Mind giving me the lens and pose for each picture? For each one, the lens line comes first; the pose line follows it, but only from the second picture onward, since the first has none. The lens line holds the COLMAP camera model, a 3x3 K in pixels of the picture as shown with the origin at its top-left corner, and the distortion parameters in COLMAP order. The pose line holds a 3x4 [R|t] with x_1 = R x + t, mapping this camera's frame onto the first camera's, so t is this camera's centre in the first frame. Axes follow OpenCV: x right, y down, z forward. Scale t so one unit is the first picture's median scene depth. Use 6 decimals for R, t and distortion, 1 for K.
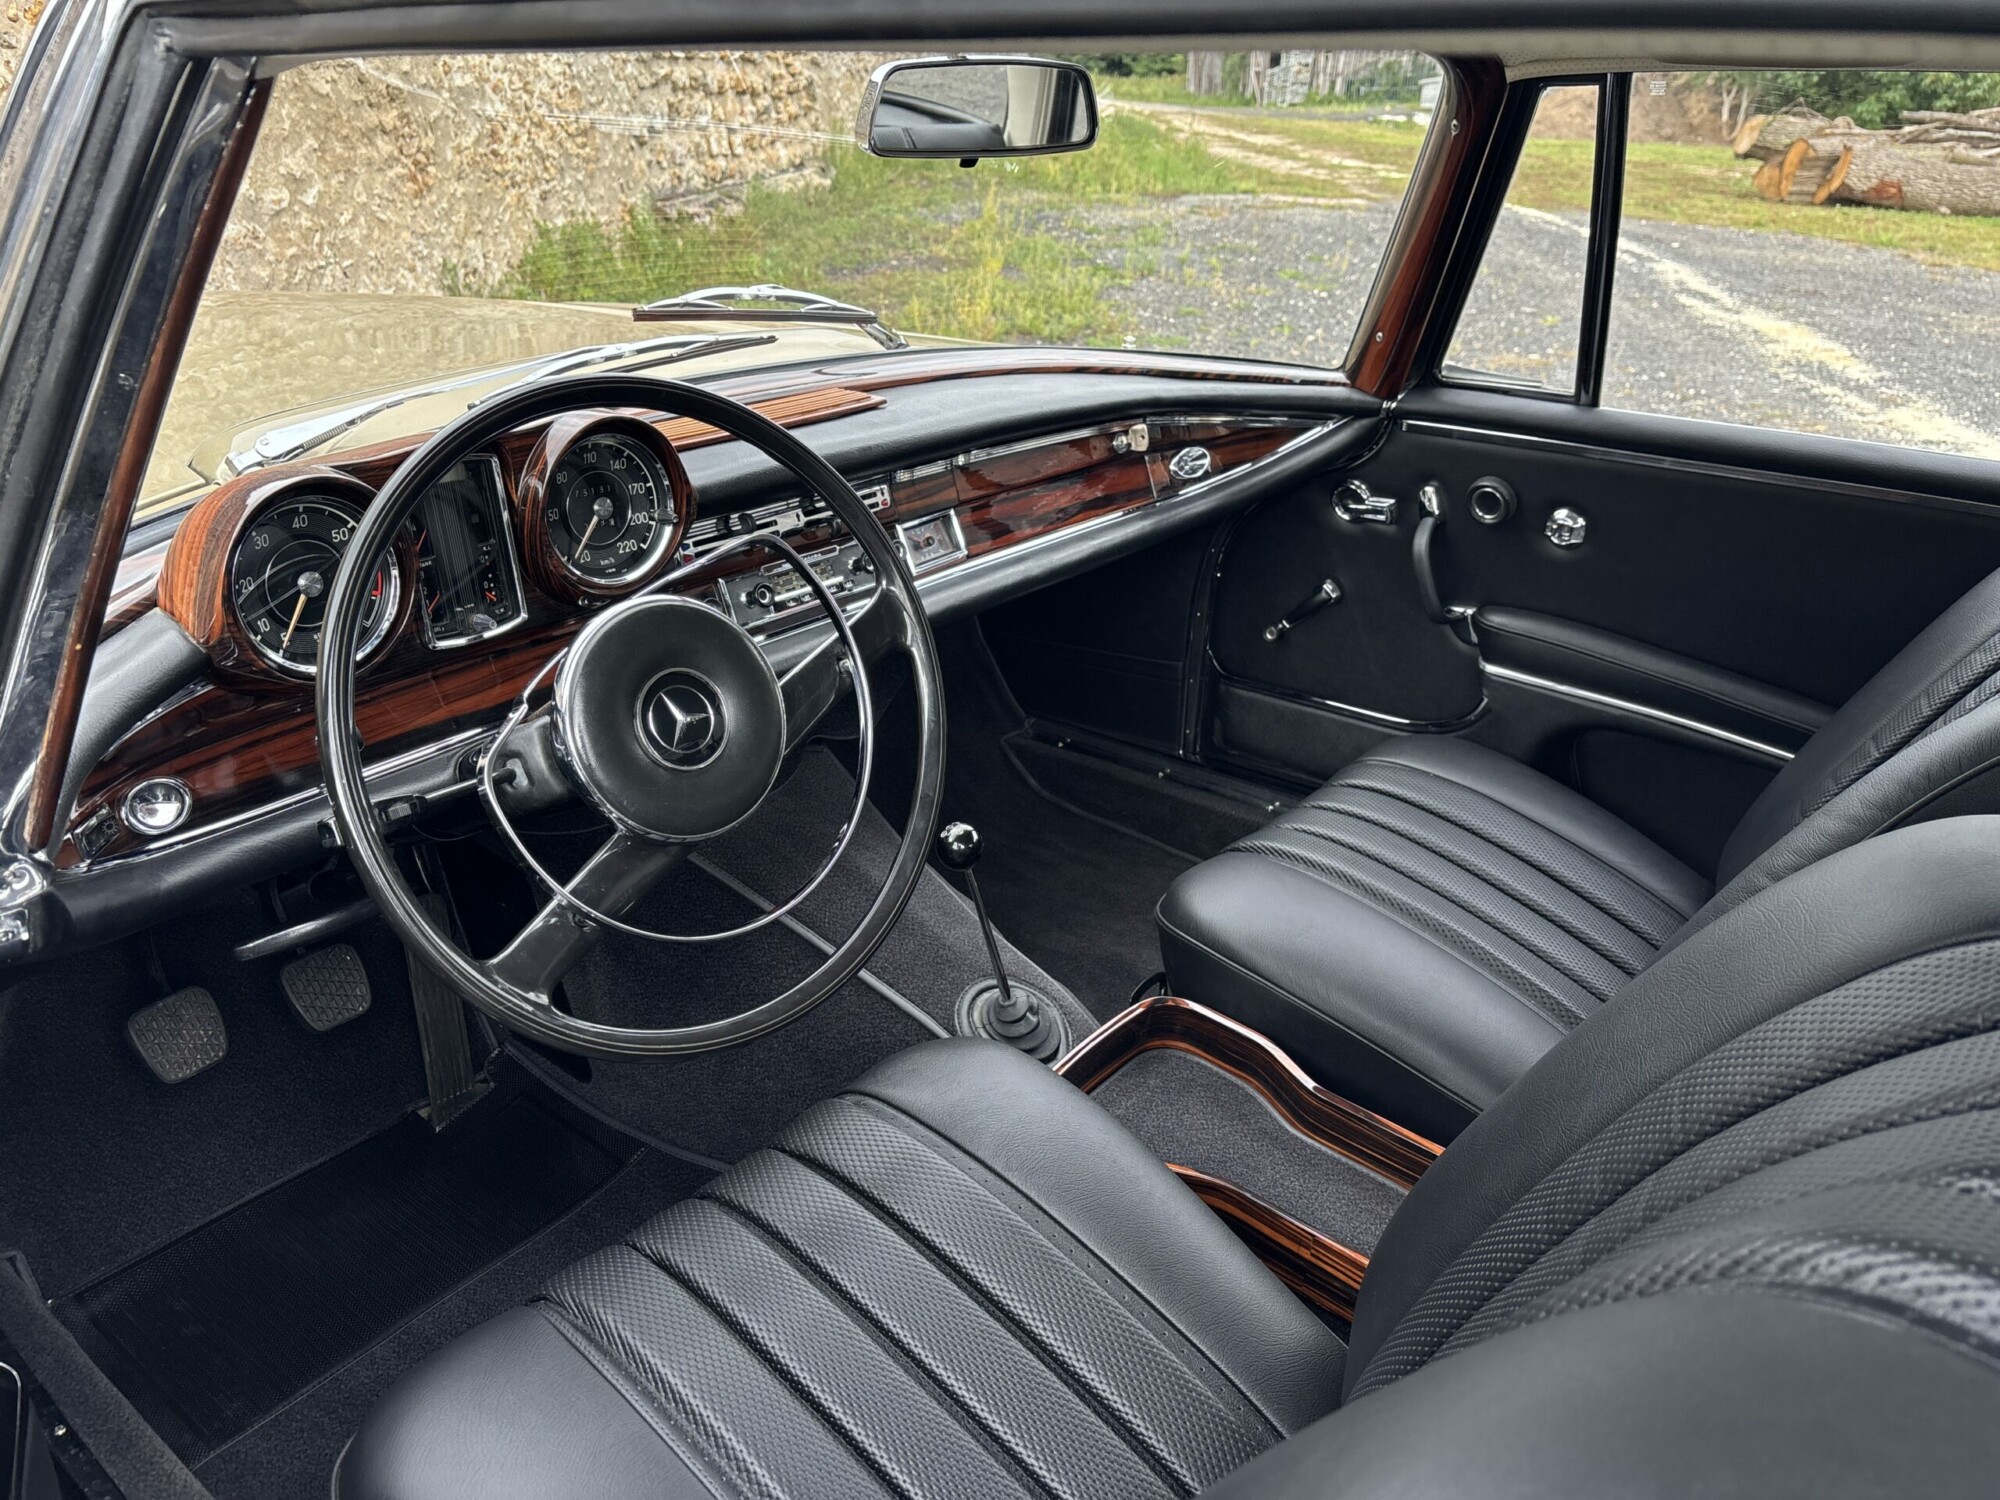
lens RADIAL K [[1512.8, 0, 1006.5], [0, 1512.8, 758.5], [0, 0, 1]] dist [0.020249, 0.003799]
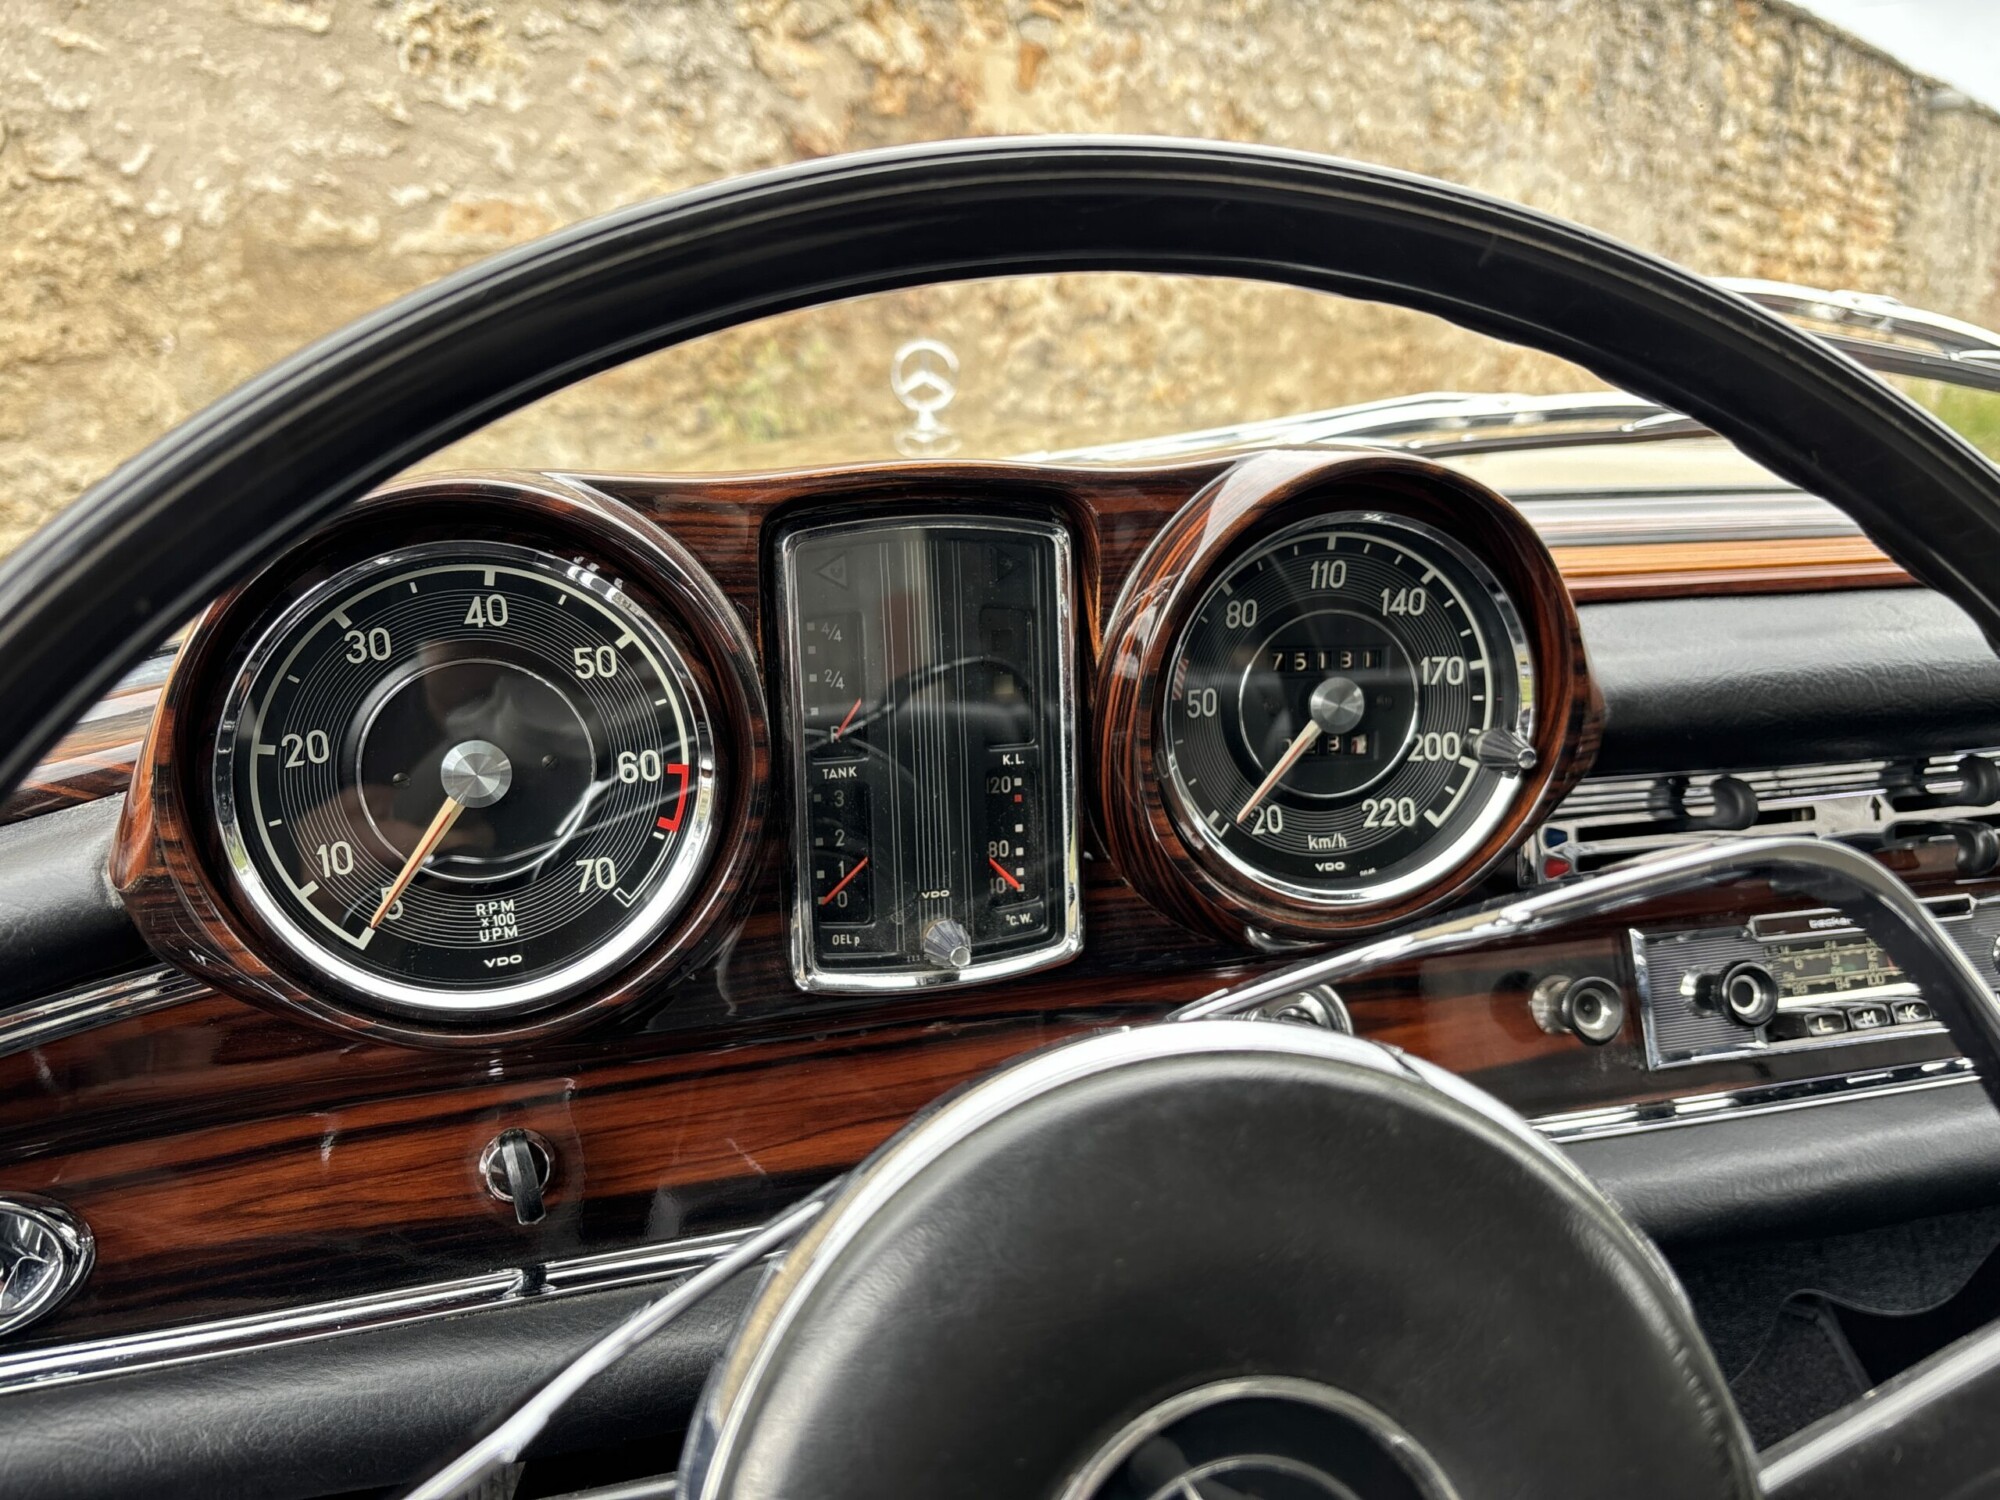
lens RADIAL K [[1512.8, 0, 1006.5], [0, 1512.8, 758.5], [0, 0, 1]] dist [0.020249, 0.003799]
pose [[0.814968, 0.137753, -0.562895, -0.066622], [-0.229576, 0.968610, -0.095342, -0.054708], [0.532092, 0.206928, 0.821011, 0.365617]]
